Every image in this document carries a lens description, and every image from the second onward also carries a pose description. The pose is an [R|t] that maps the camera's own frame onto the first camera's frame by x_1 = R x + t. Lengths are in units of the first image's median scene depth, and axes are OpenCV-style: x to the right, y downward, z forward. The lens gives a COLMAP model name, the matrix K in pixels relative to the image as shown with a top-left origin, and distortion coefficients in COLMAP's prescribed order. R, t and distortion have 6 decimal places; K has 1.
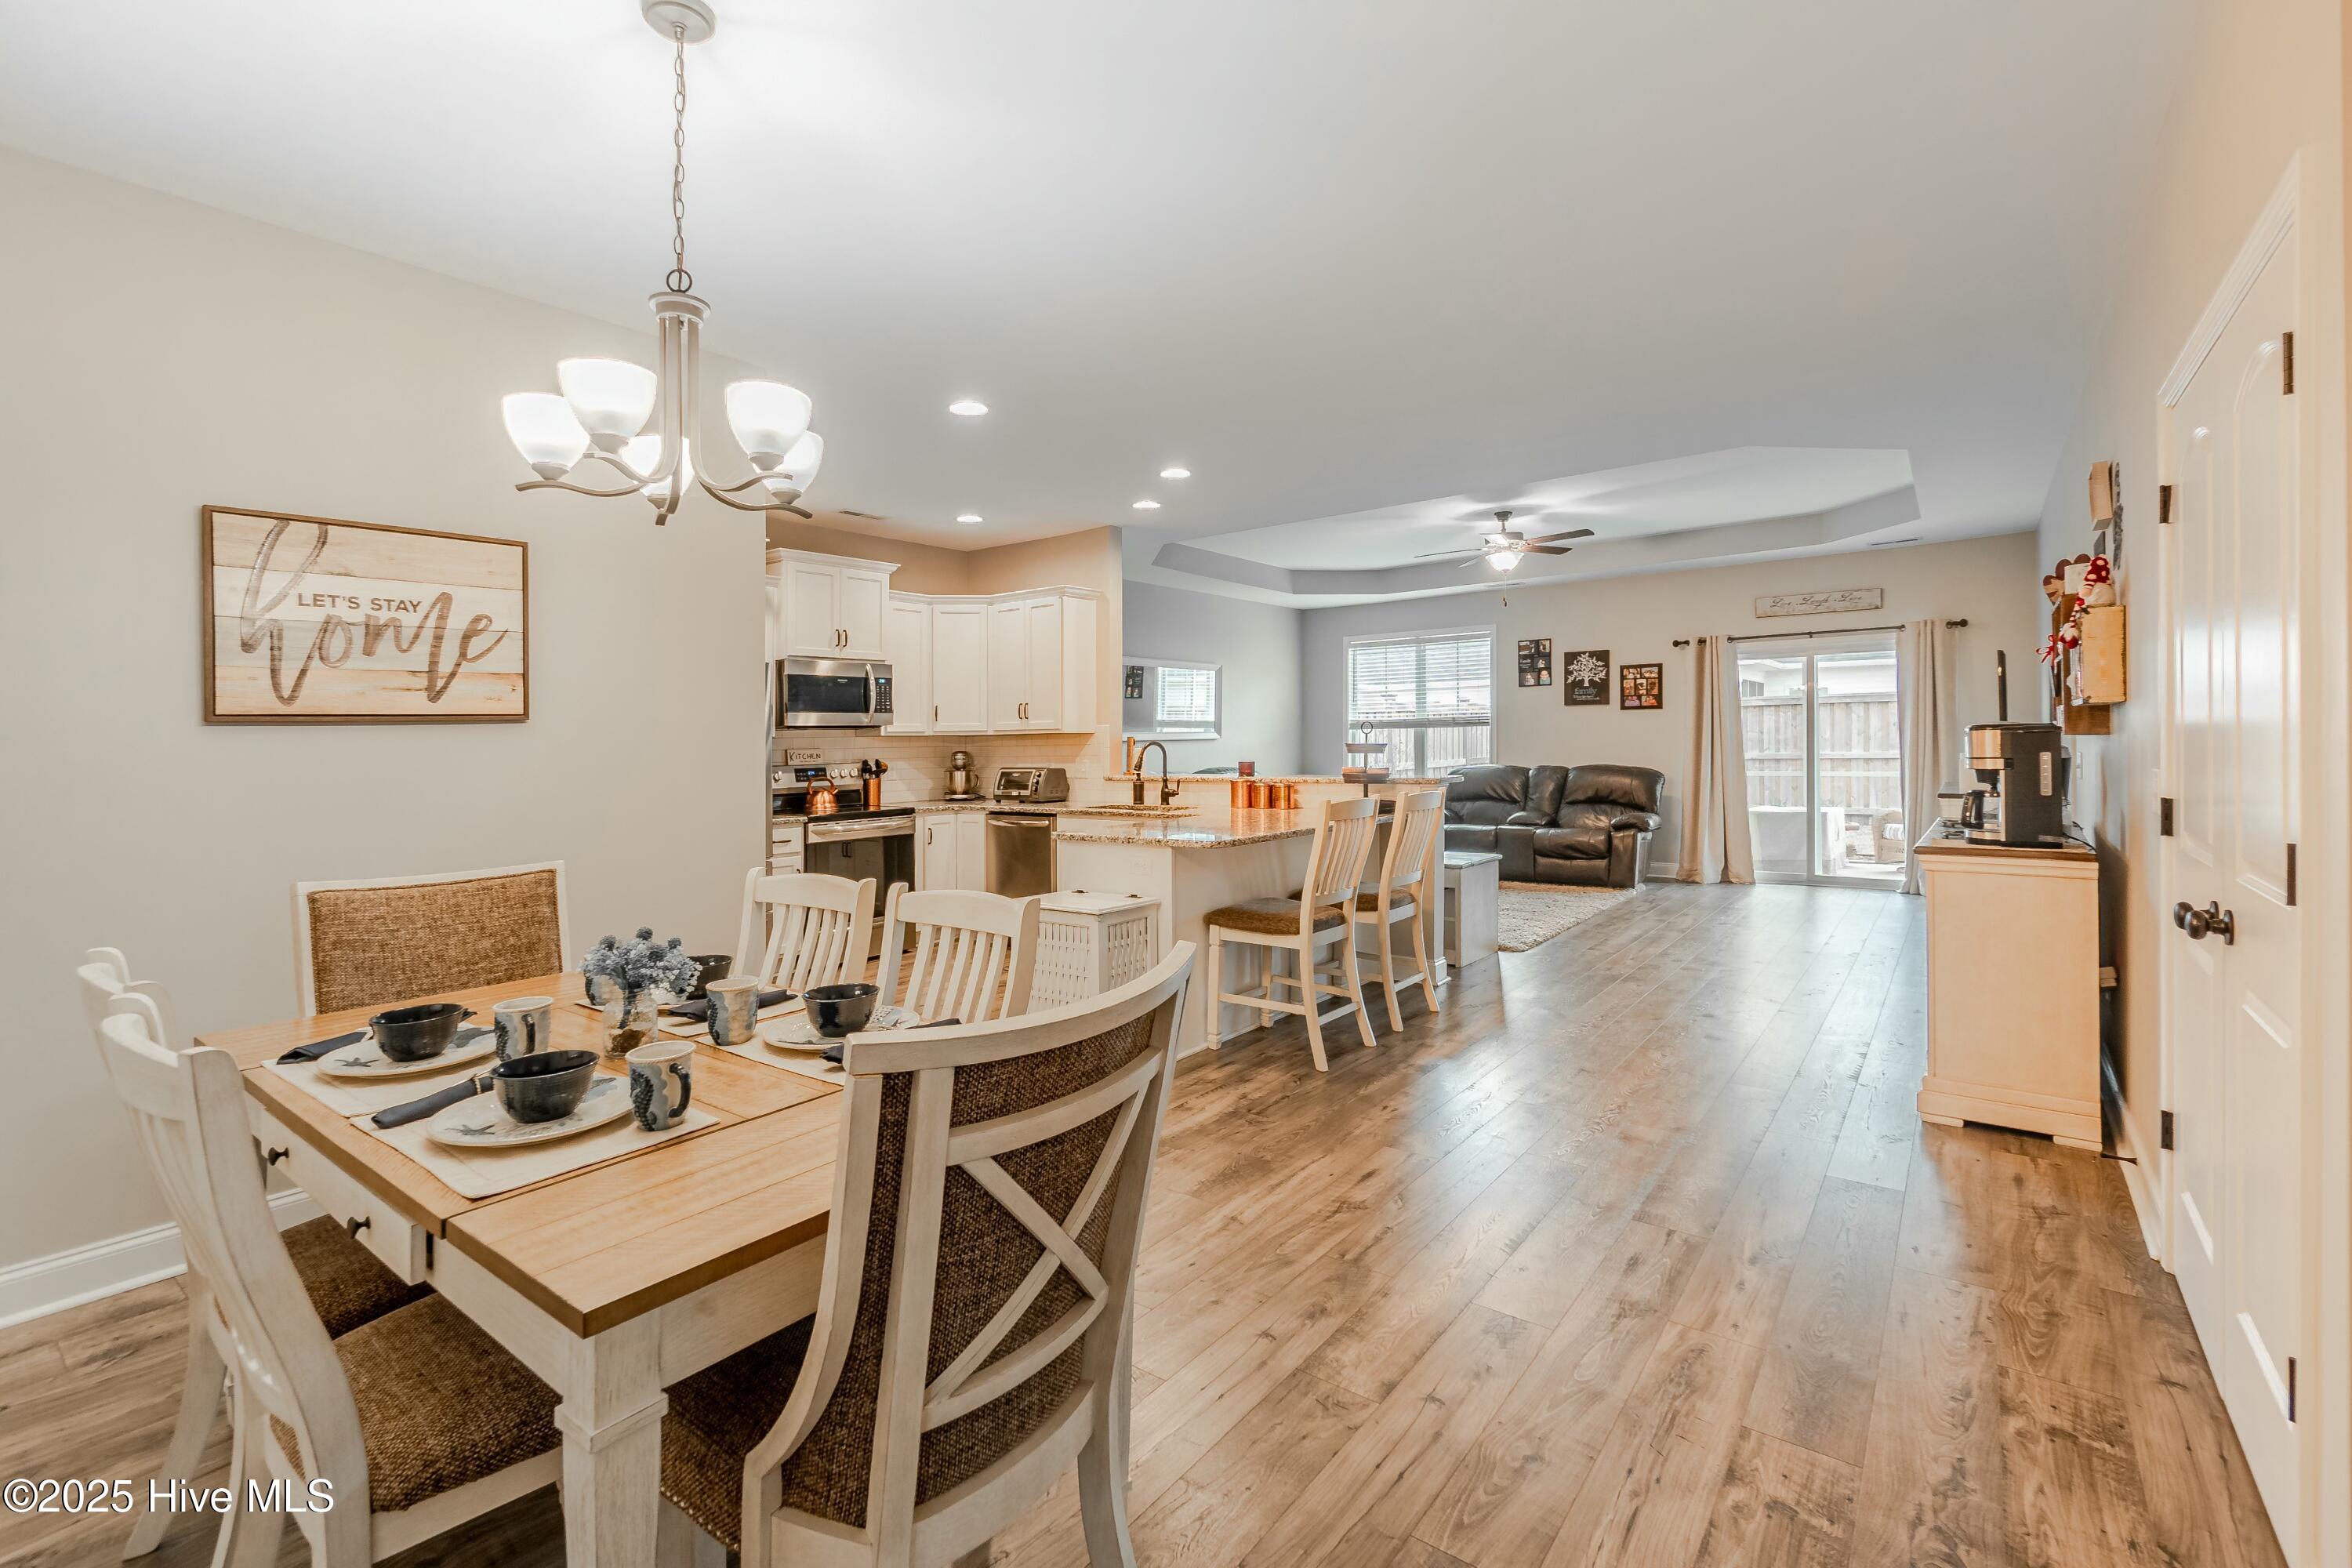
lens RADIAL K [[1032.7, 0, 1160.5], [0, 1032.7, 752.9], [0, 0, 1]] dist [-0.009847, 0.002562]
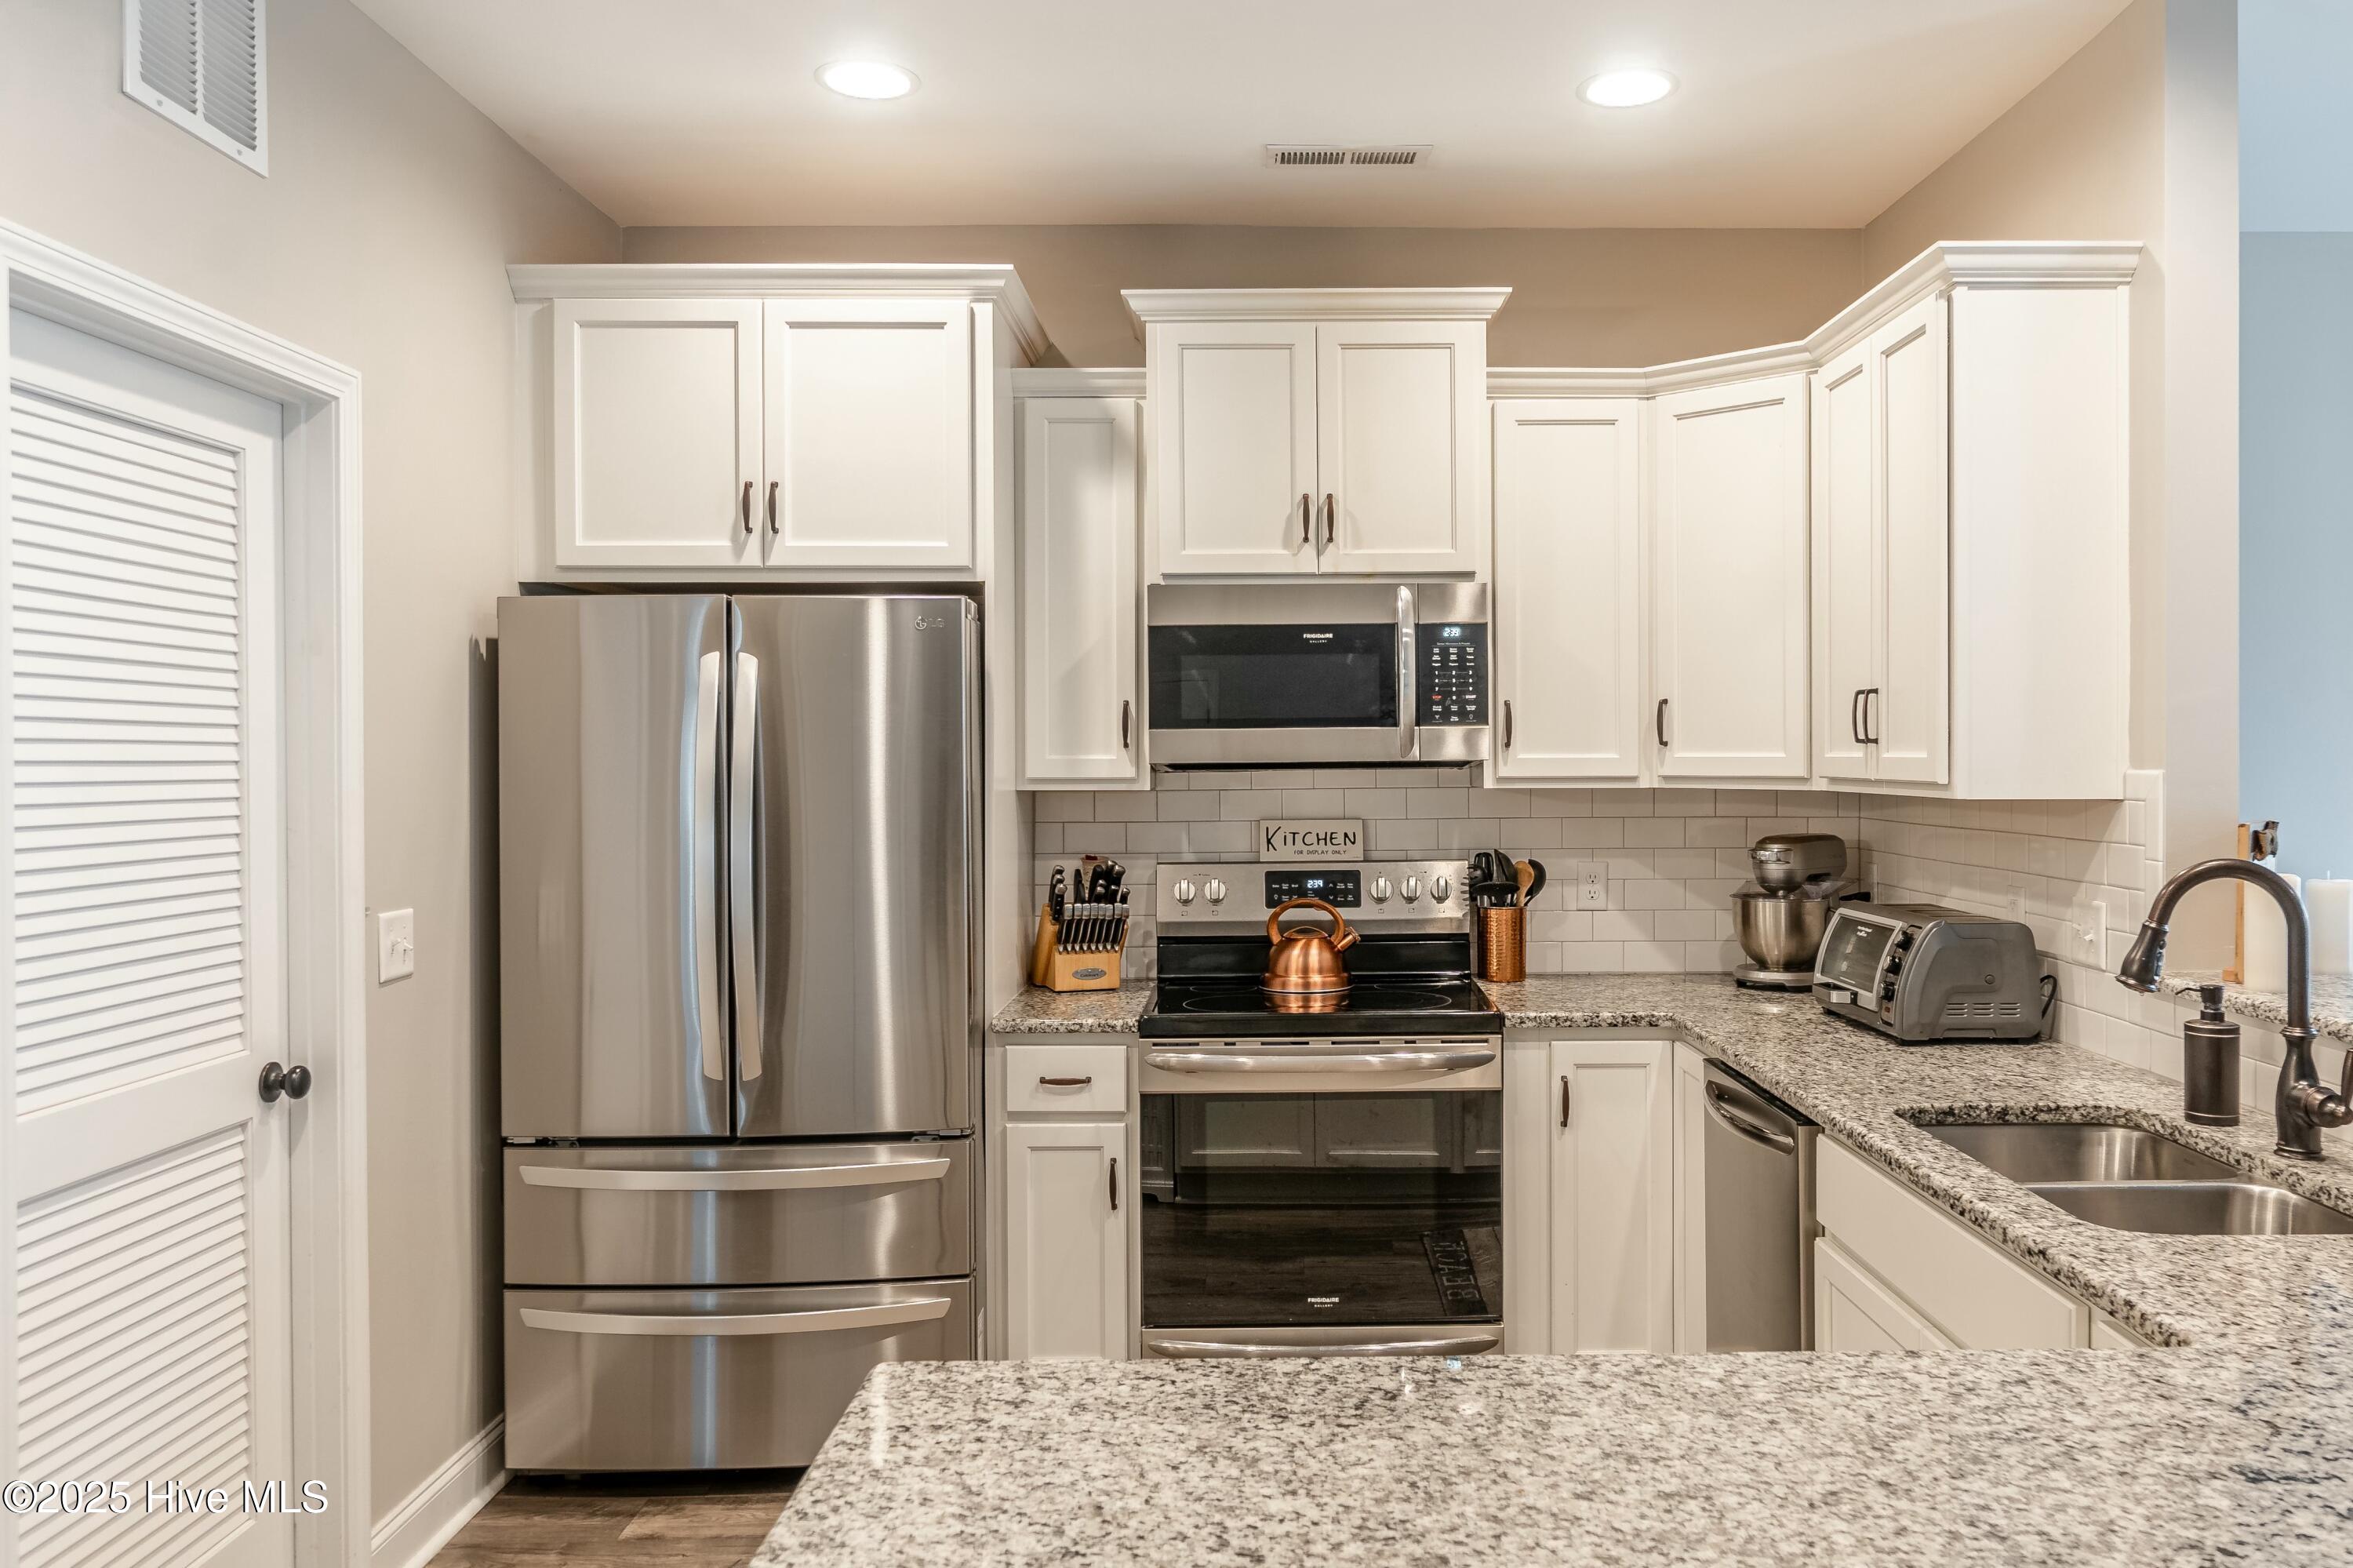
lens RADIAL K [[1726.2, 0, 1267.0], [0, 1726.2, 786.0], [0, 0, 1]] dist [-0.003908, 0.004299]
pose [[0.643761, 0.027189, -0.764744, 0.141618], [-0.015081, 0.999625, 0.022845, -0.033010], [0.765078, -0.003173, 0.643930, 0.618890]]
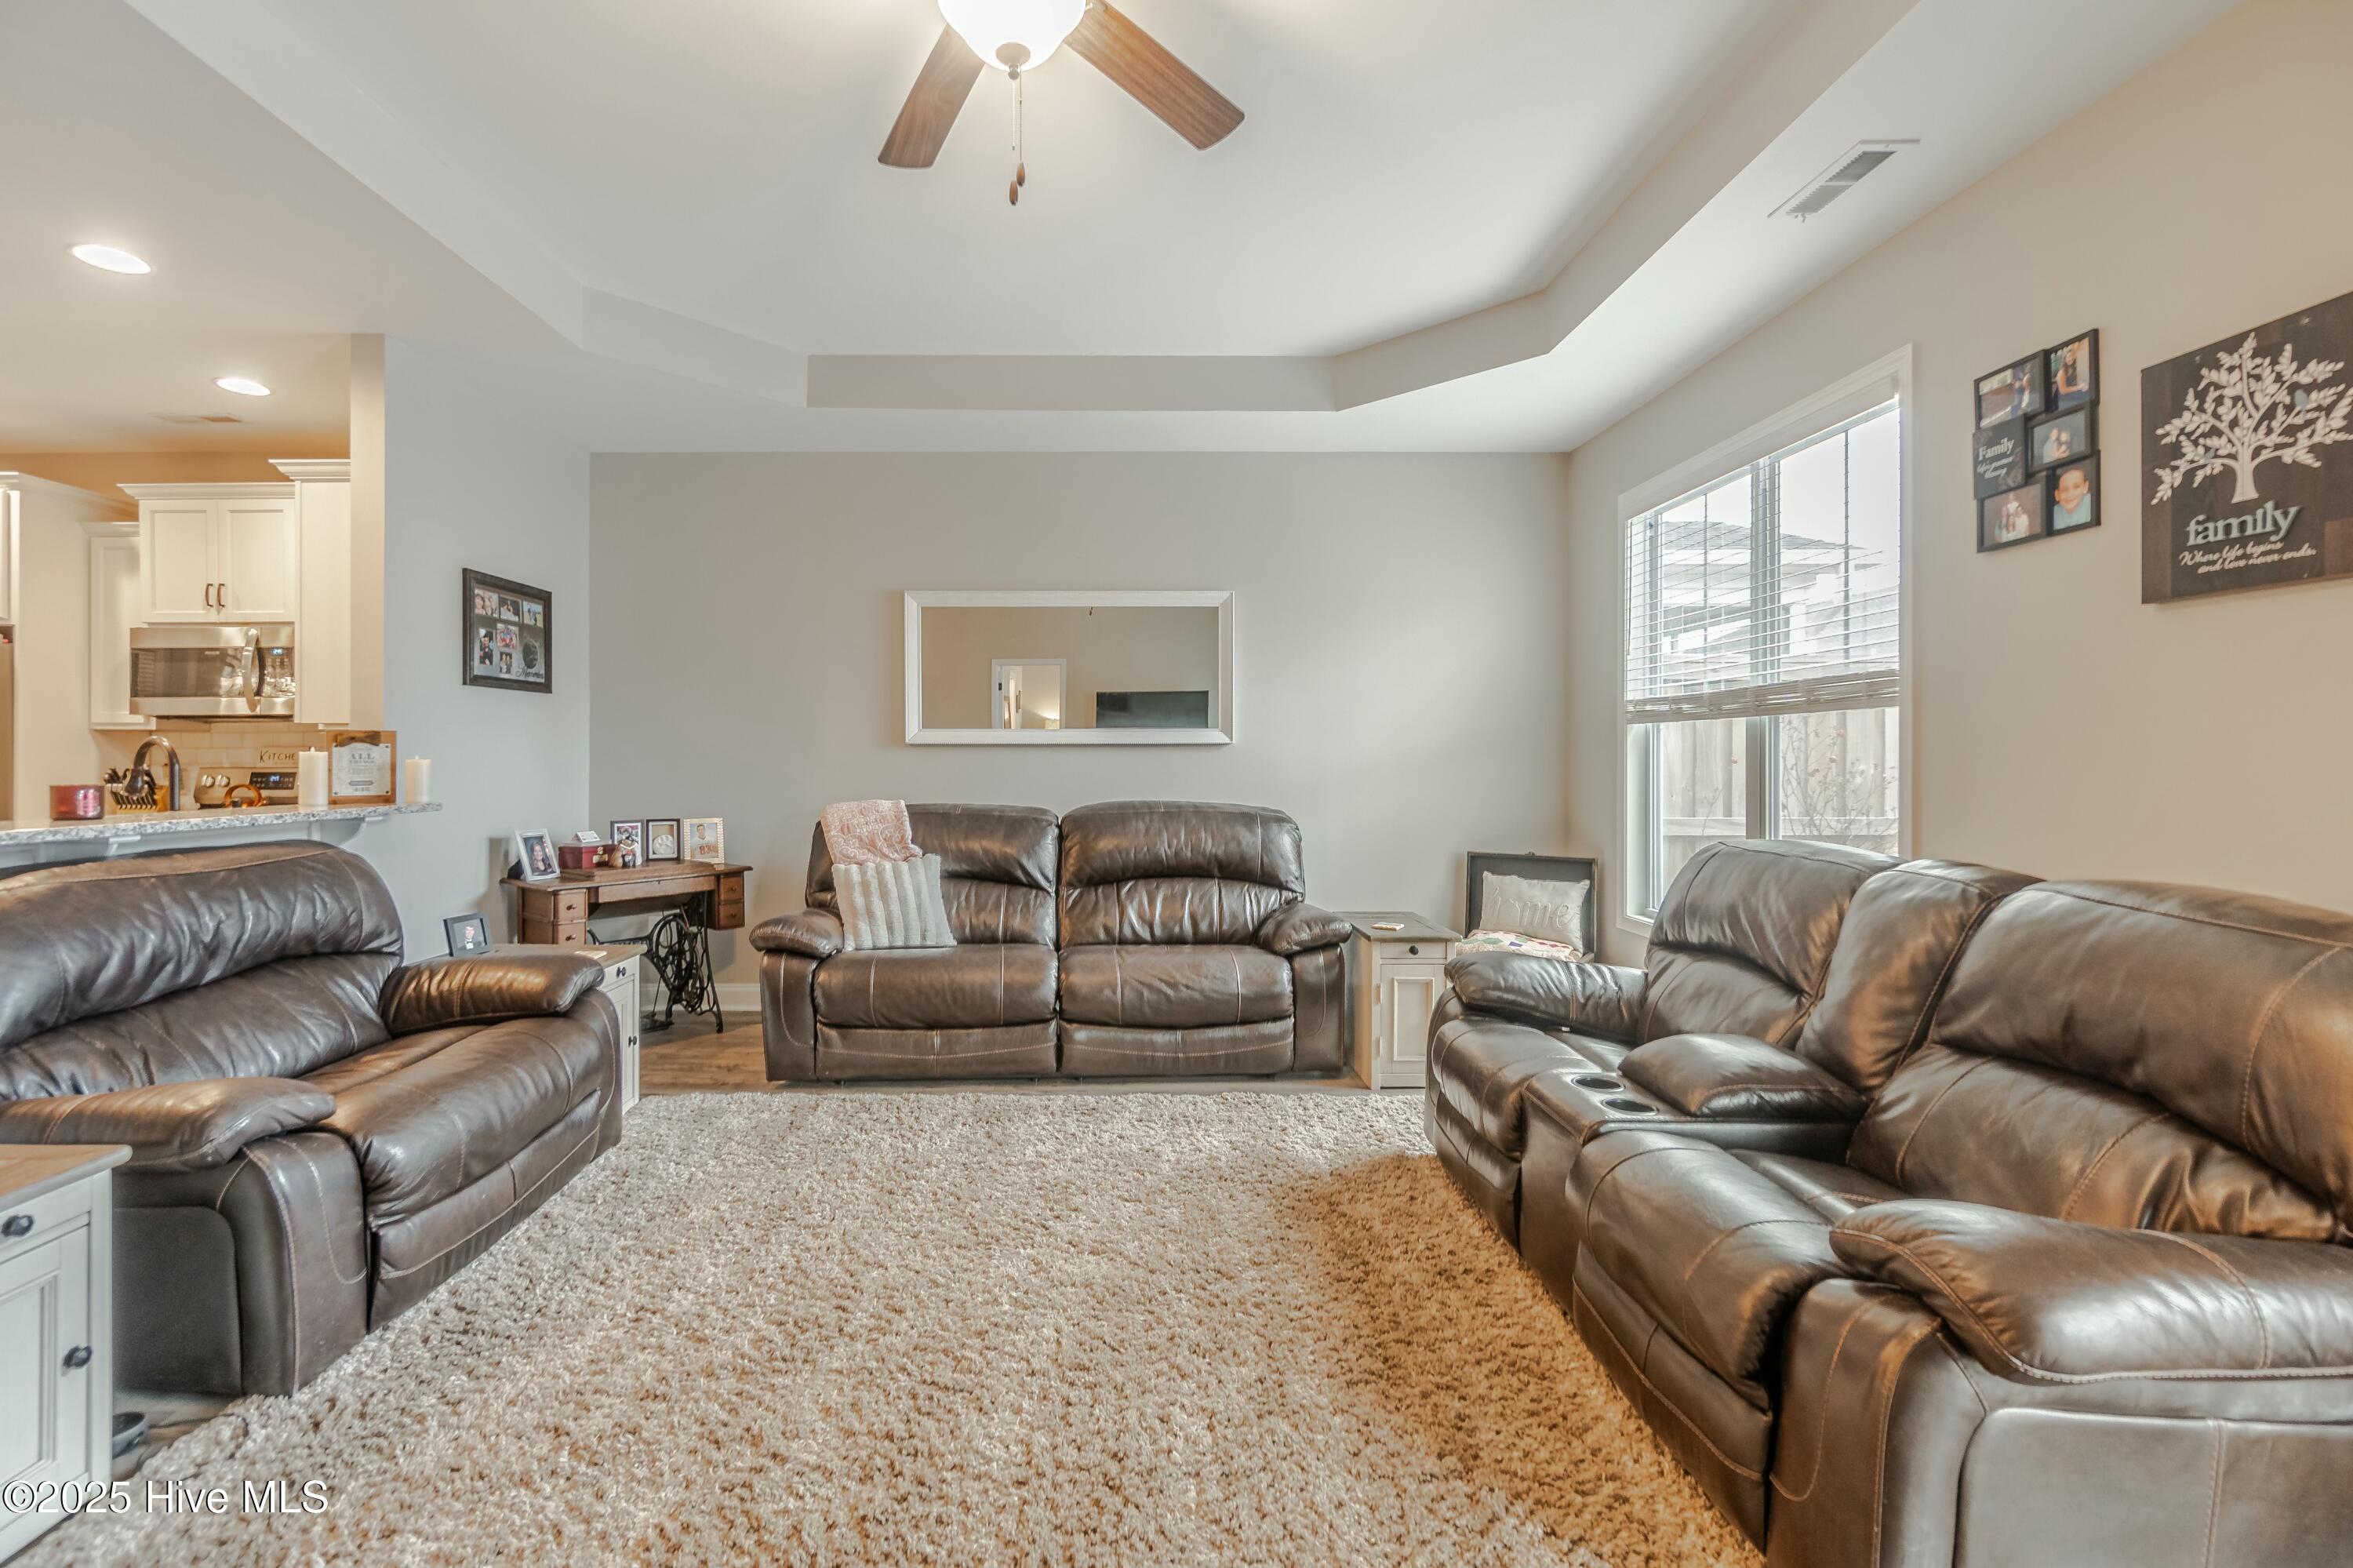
lens RADIAL K [[1033.2, 0, 1108.2], [0, 1033.2, 760.4], [0, 0, 1]] dist [-0.009847, 0.002562]
pose [[0.620222, 0.021357, -0.784136, 0.672428], [-0.020264, 0.999732, 0.011201, -0.015828], [0.784165, 0.008942, 0.620488, 1.076569]]
